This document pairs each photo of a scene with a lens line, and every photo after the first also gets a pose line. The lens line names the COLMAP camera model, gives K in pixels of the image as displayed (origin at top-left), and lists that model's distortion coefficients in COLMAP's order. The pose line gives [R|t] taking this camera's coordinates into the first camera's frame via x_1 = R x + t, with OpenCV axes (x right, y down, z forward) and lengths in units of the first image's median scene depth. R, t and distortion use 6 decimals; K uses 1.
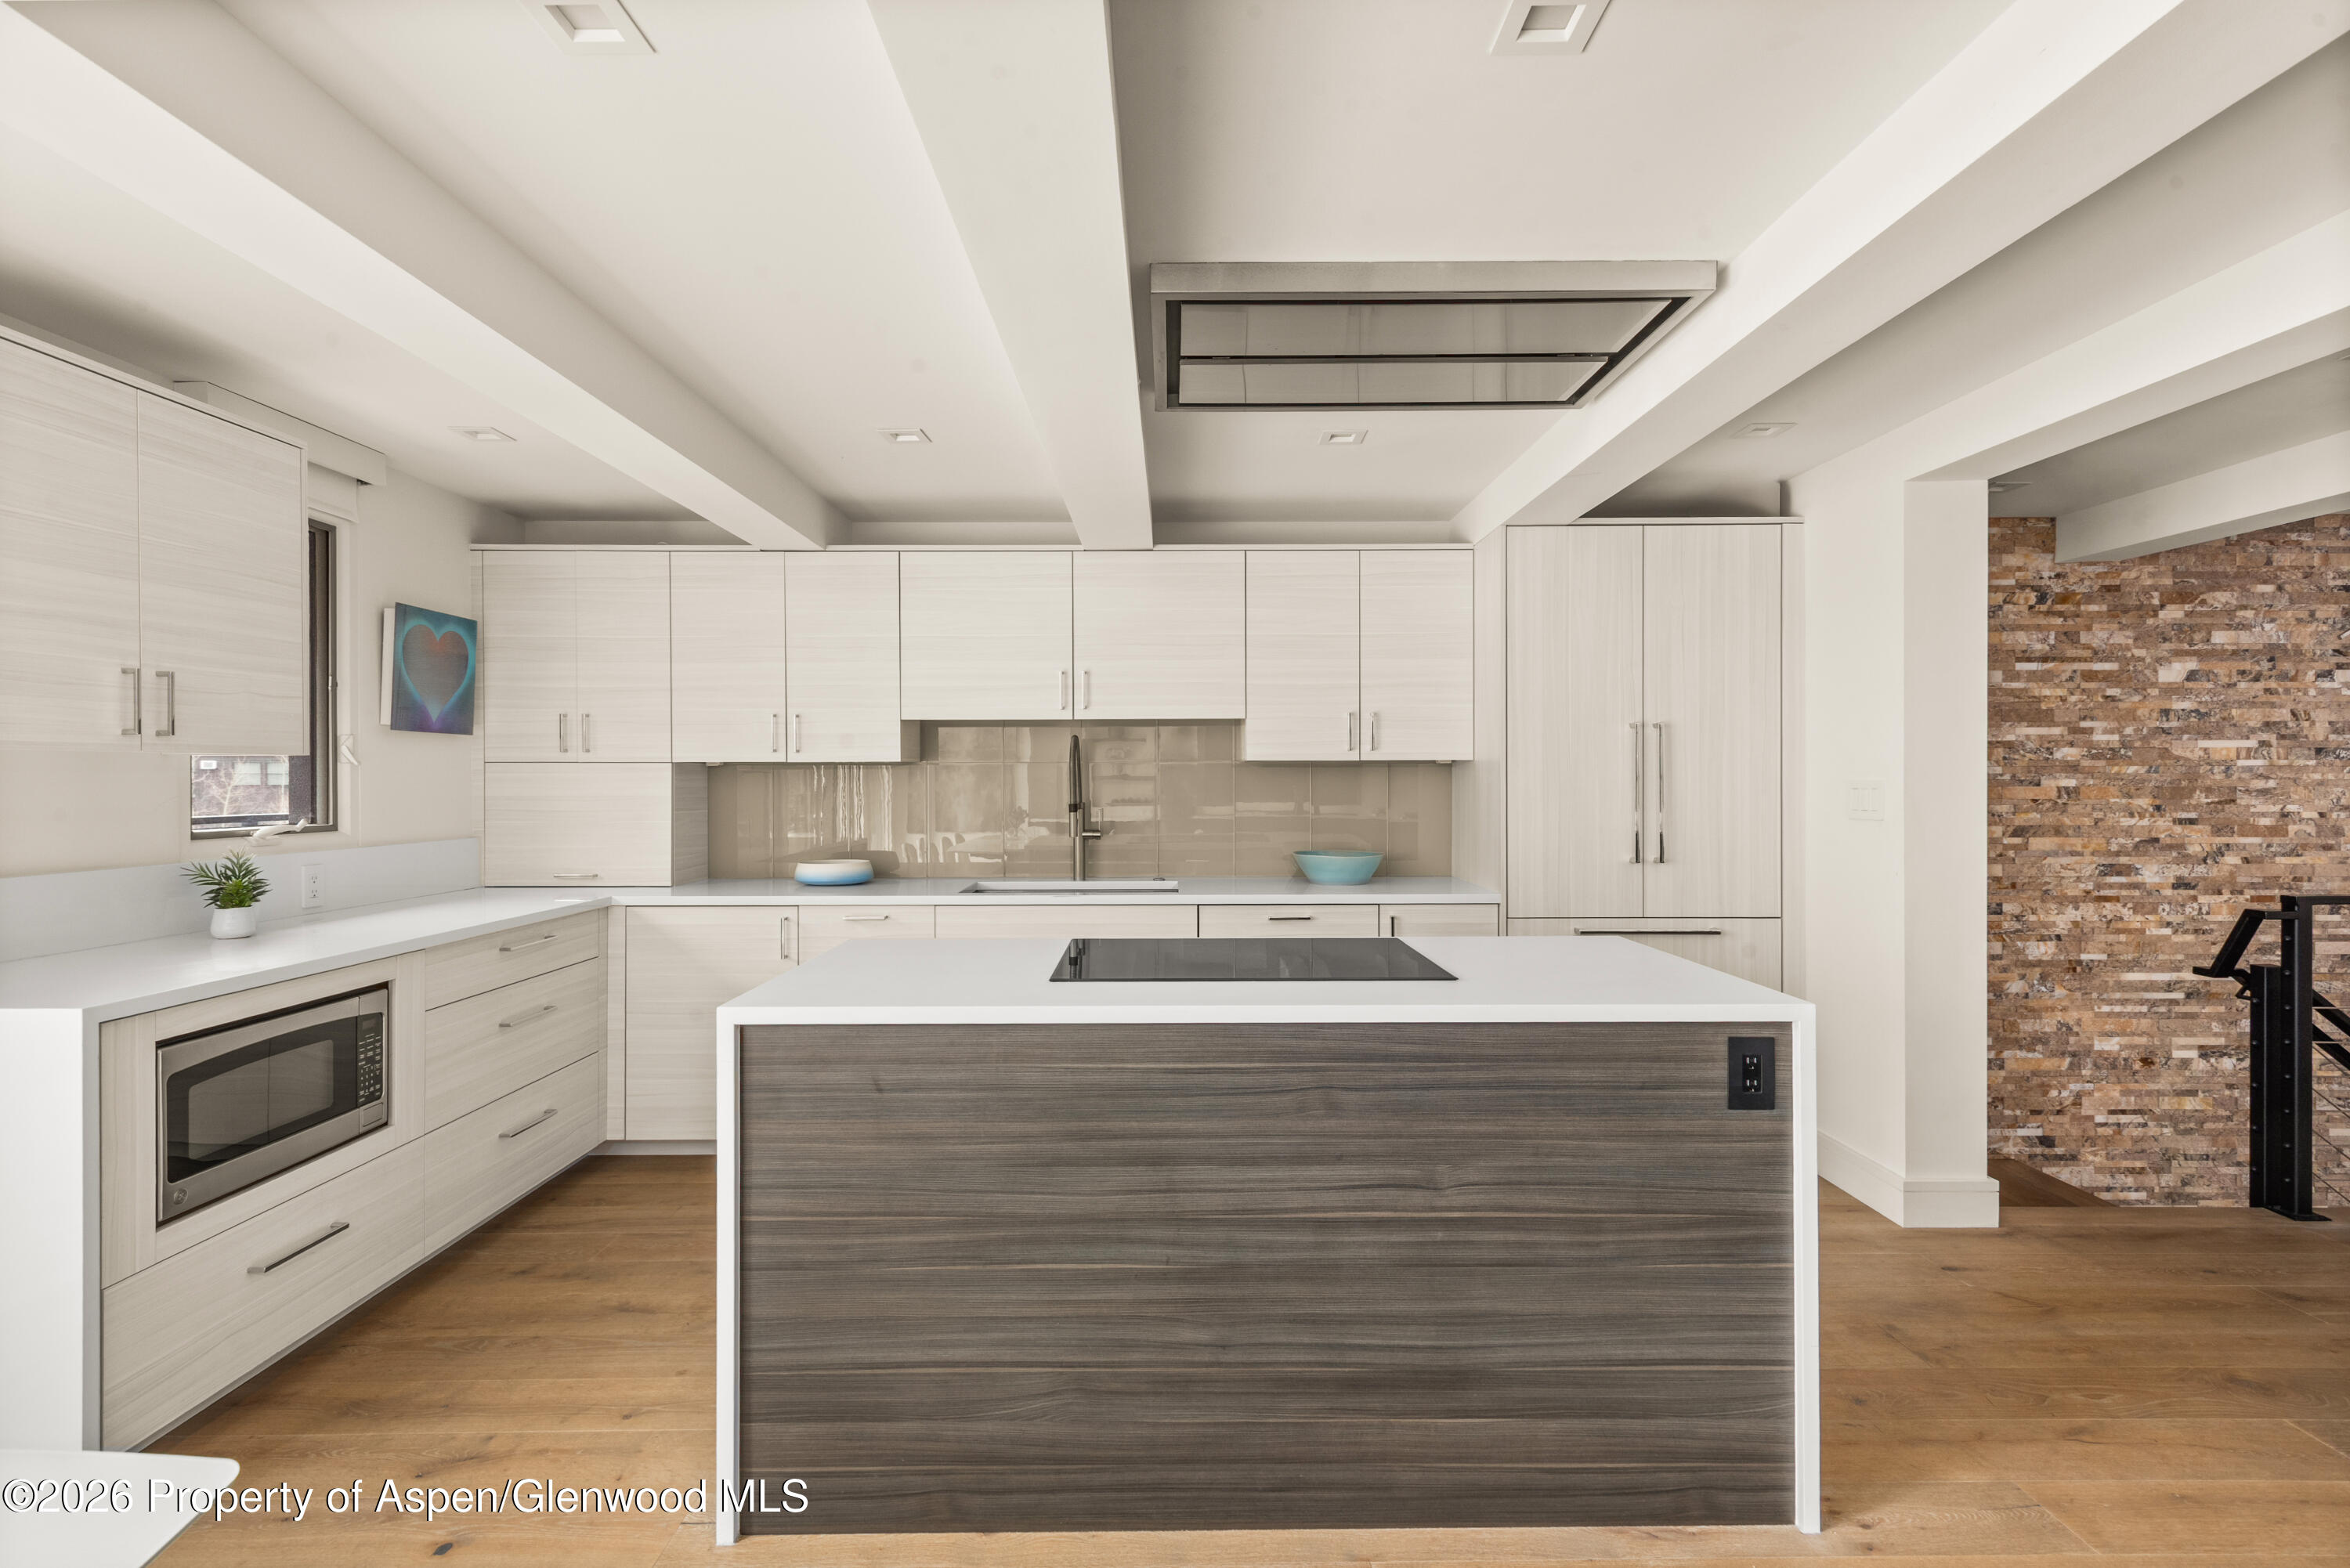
lens RADIAL K [[1105.2, 0, 1171.0], [0, 1105.2, 783.8], [0, 0, 1]] dist [0.009937, -0.000228]
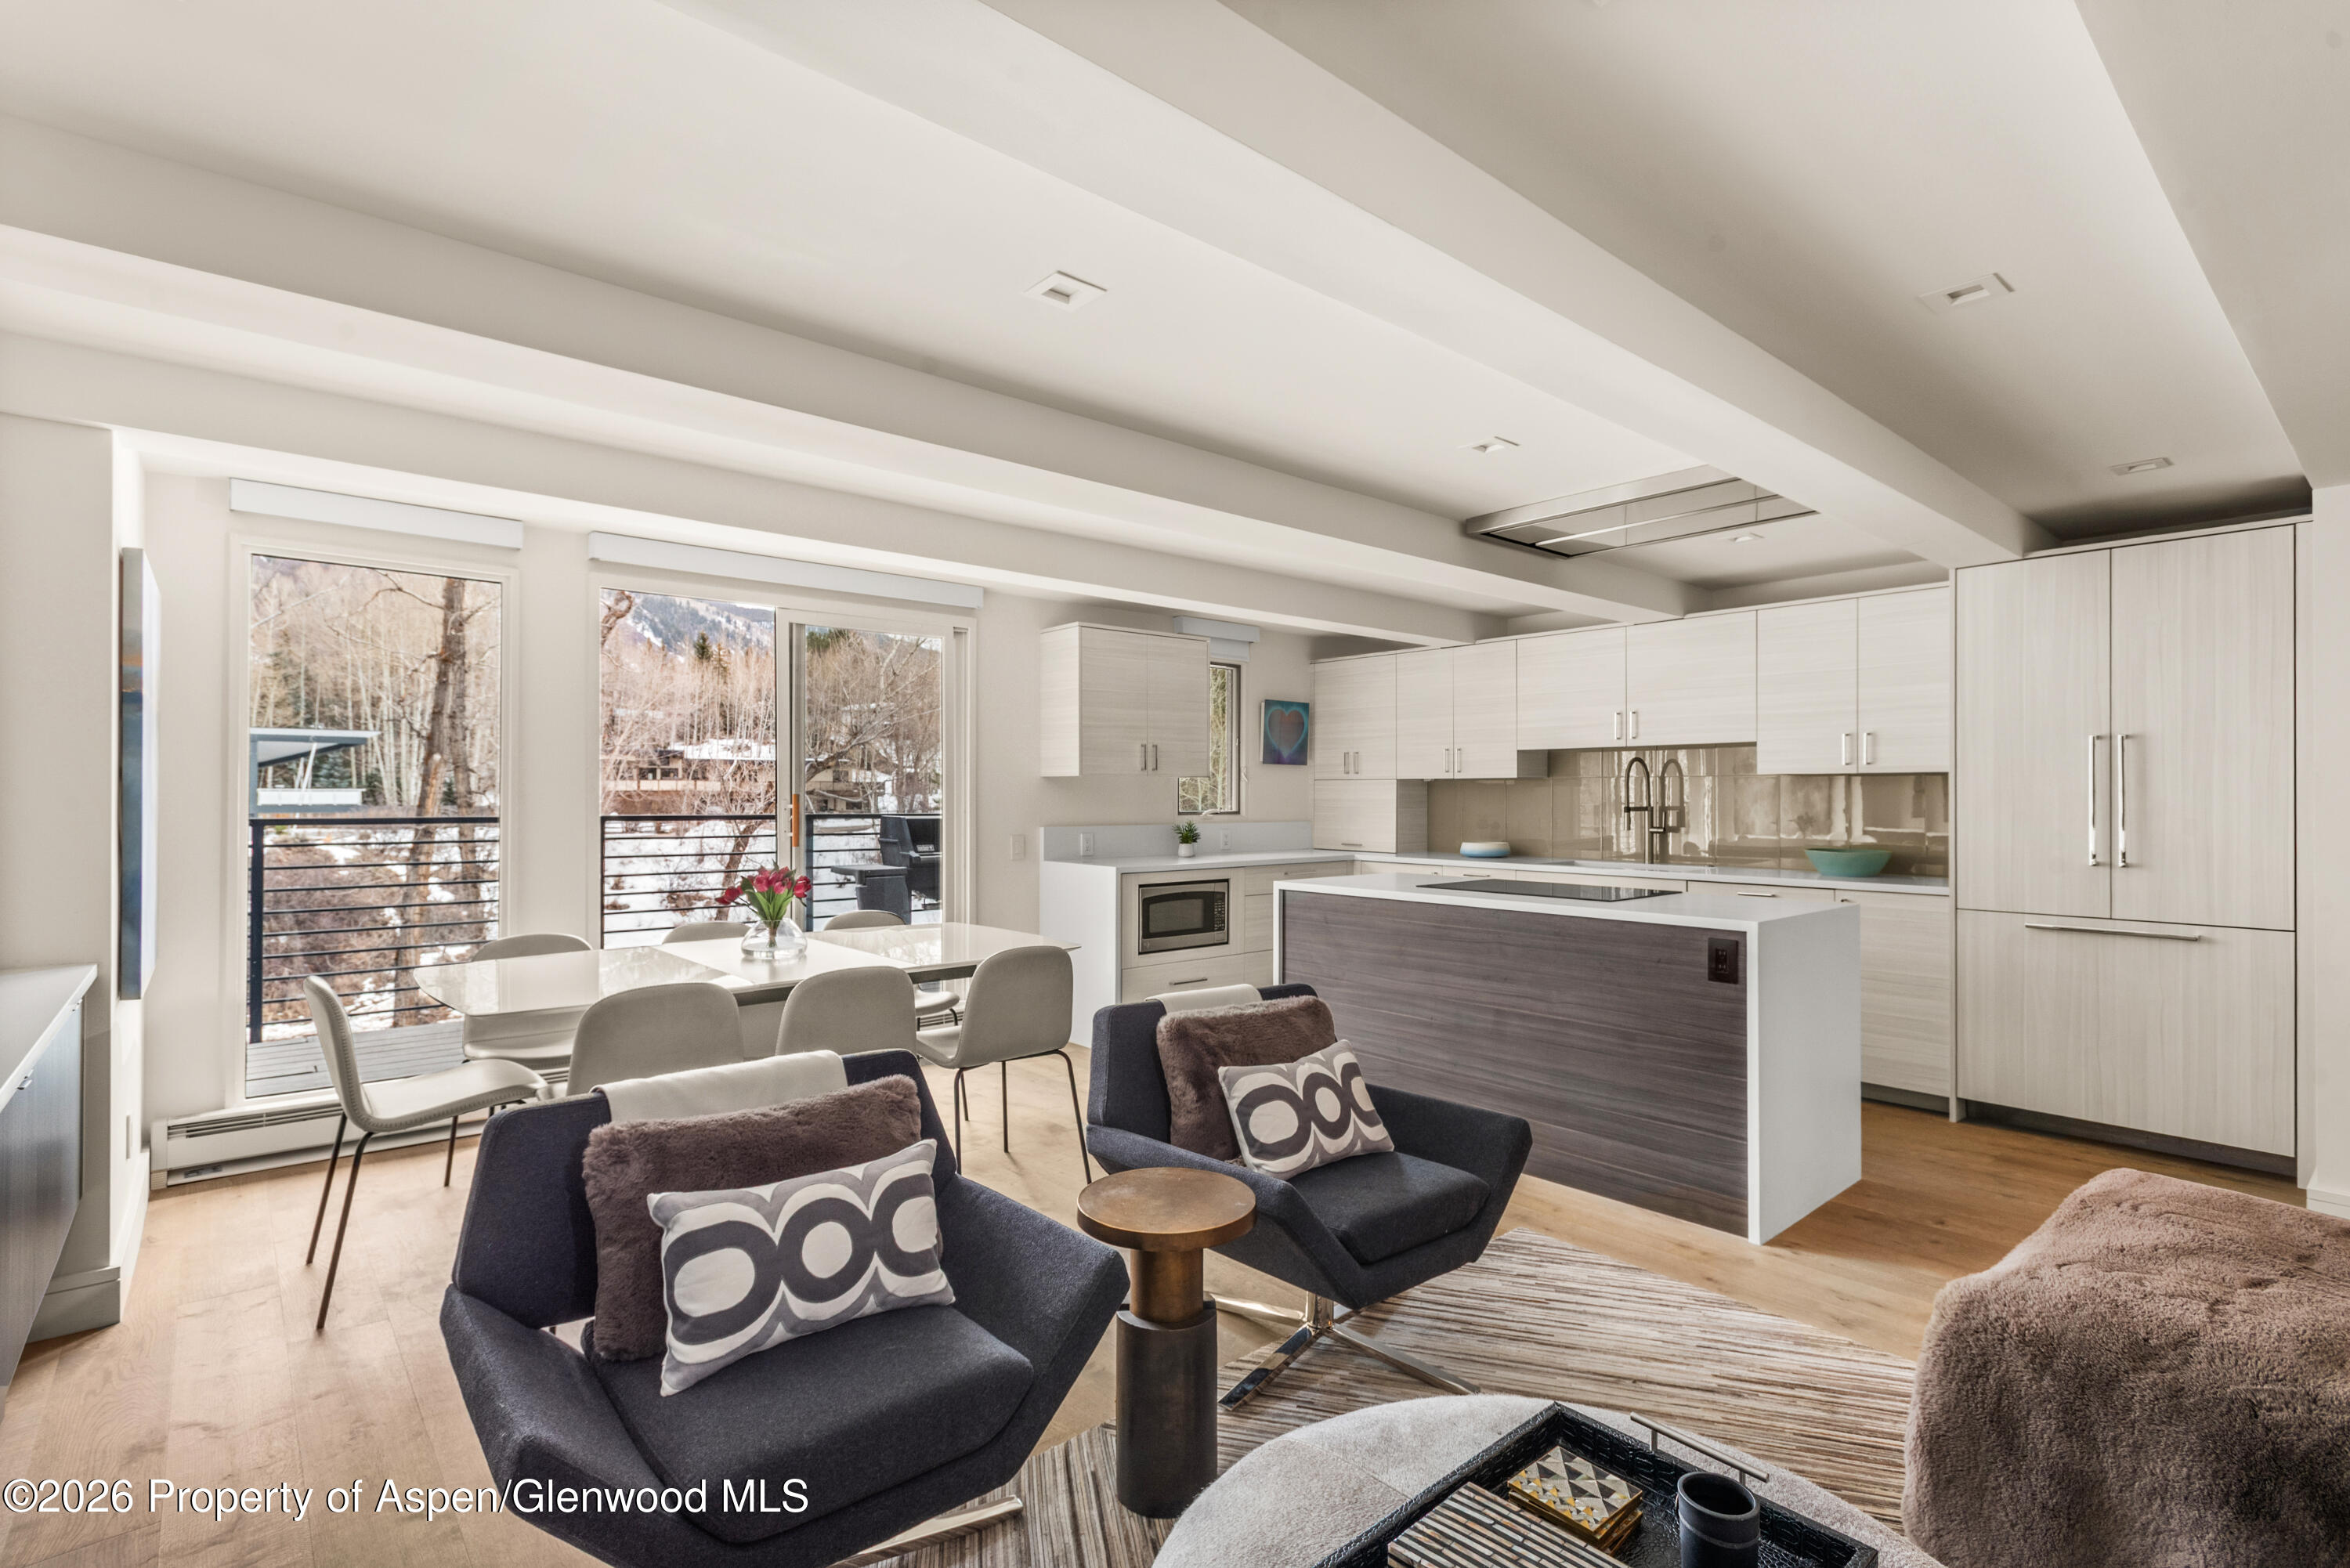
lens RADIAL K [[1105.2, 0, 1167.5], [0, 1105.2, 778.1], [0, 0, 1]] dist [0.009937, -0.000228]
pose [[0.643309, -0.008991, -0.765554, 0.660990], [-0.005740, 0.999846, -0.016566, 0.009823], [0.765585, 0.015051, 0.643158, -0.374522]]
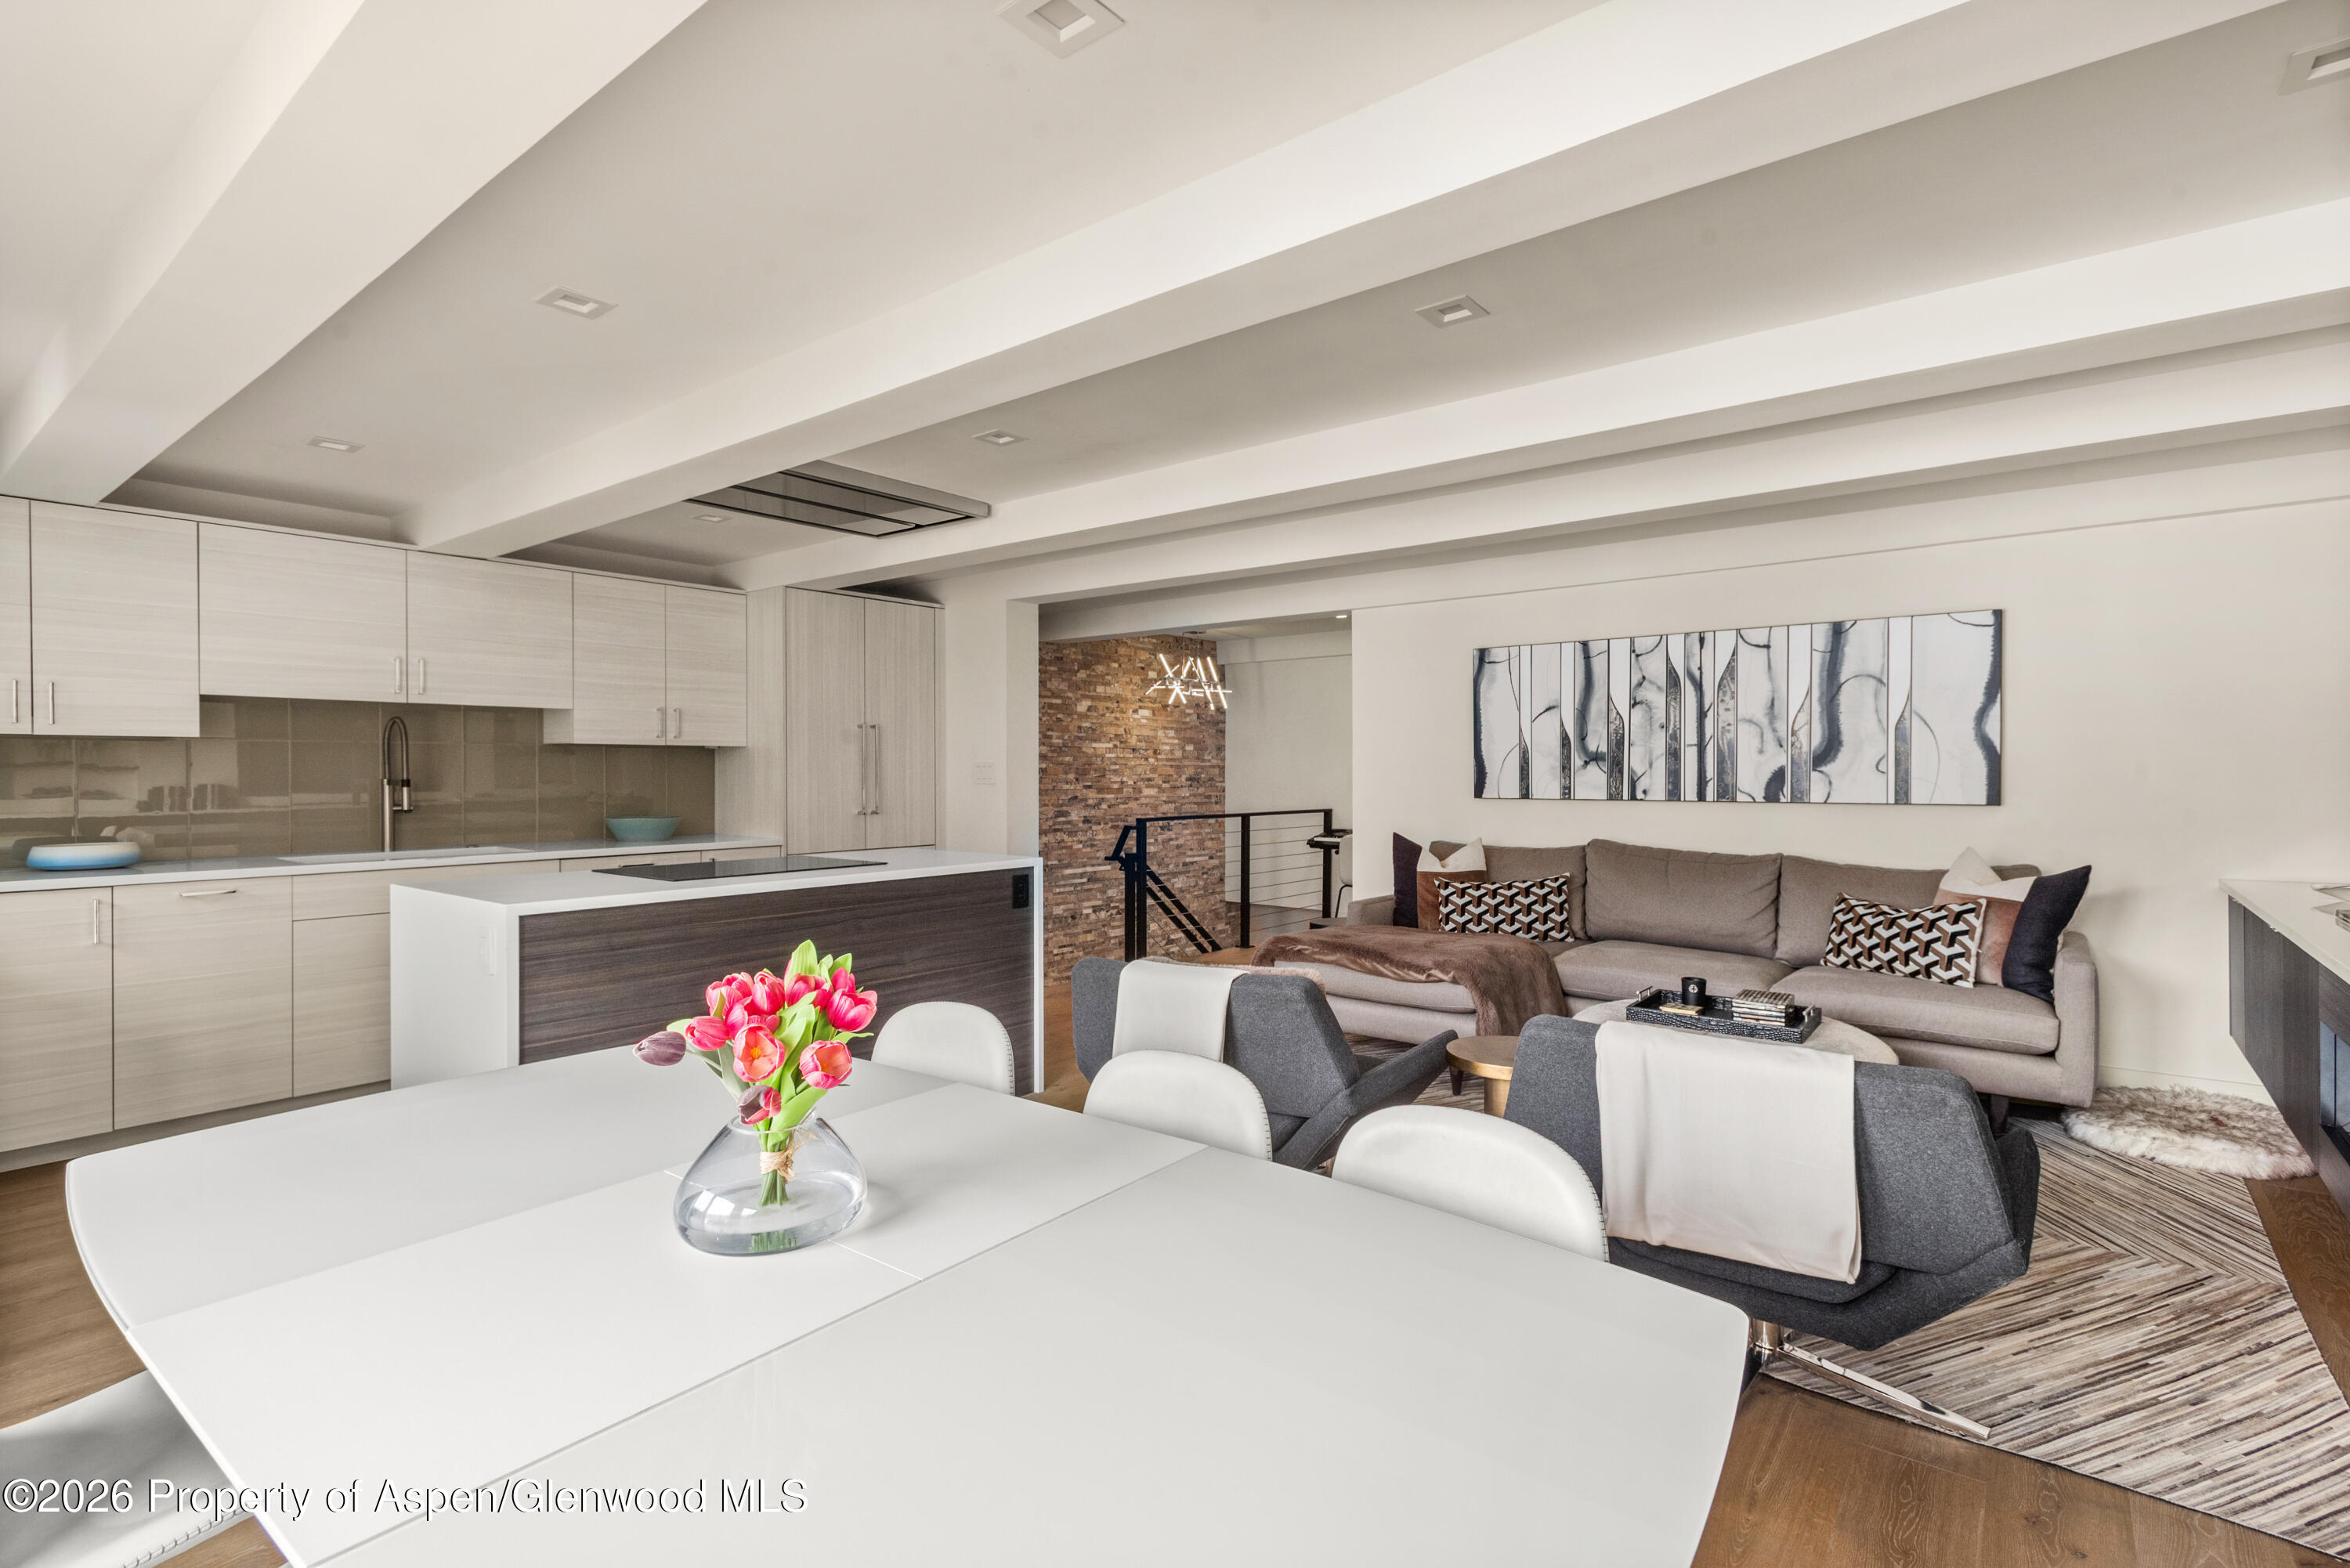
lens RADIAL K [[1105.2, 0, 1165.1], [0, 1105.2, 775.3], [0, 0, 1]] dist [0.009937, -0.000228]
pose [[0.629555, -0.001840, 0.776954, -0.513397], [0.002839, 0.999996, 0.000068, 0.017422], [-0.776951, 0.002163, 0.629558, -0.306827]]
